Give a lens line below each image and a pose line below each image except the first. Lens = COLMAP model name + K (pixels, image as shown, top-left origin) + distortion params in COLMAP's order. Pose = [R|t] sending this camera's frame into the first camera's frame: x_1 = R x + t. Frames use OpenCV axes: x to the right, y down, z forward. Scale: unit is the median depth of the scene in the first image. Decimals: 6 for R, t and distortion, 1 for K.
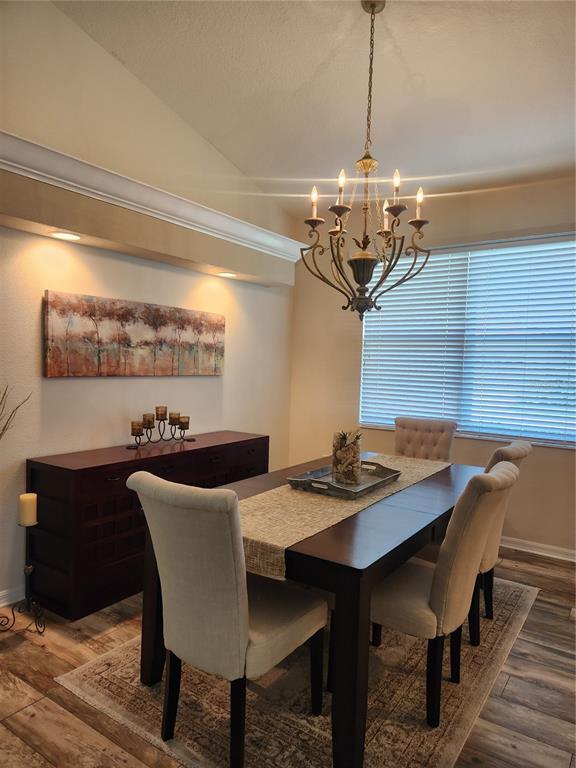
lens RADIAL K [[520.8, 0, 287.8], [0, 520.8, 384.4], [0, 0, 1]] dist [0.055431, -0.050840]
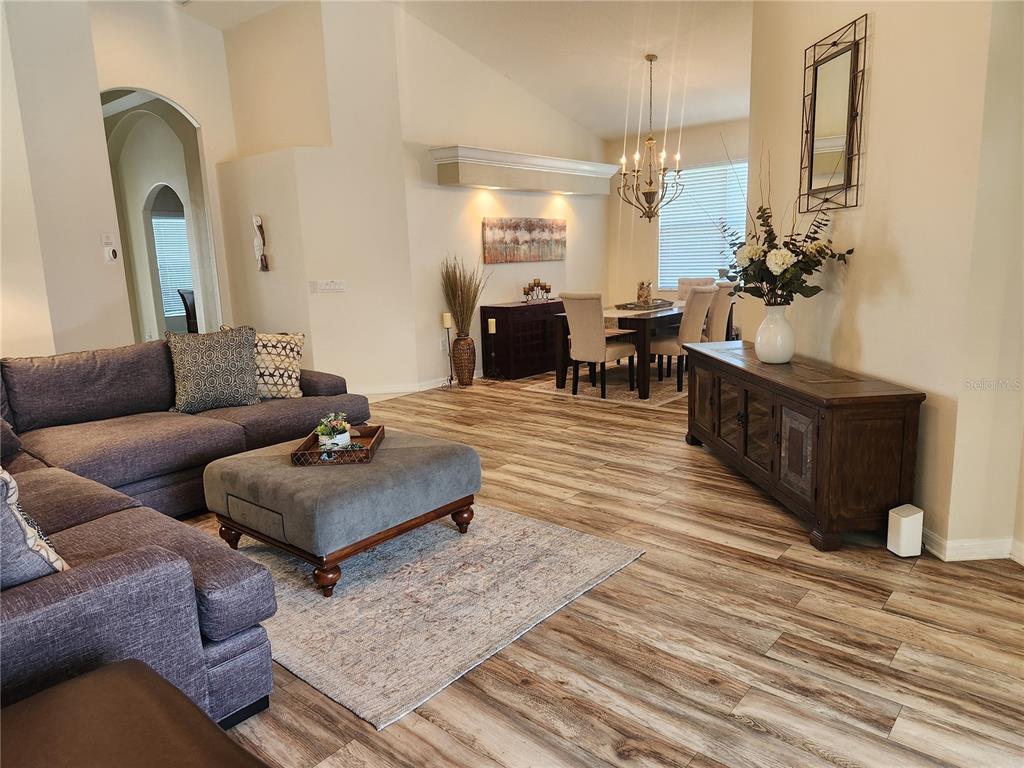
lens RADIAL K [[694.3, 0, 519.6], [0, 694.3, 382.7], [0, 0, 1]] dist [0.055431, -0.050840]
pose [[0.993843, -0.043063, -0.102088, -0.082369], [0.056898, 0.988971, 0.136741, 0.066491], [0.095074, -0.141708, 0.985332, -1.353753]]
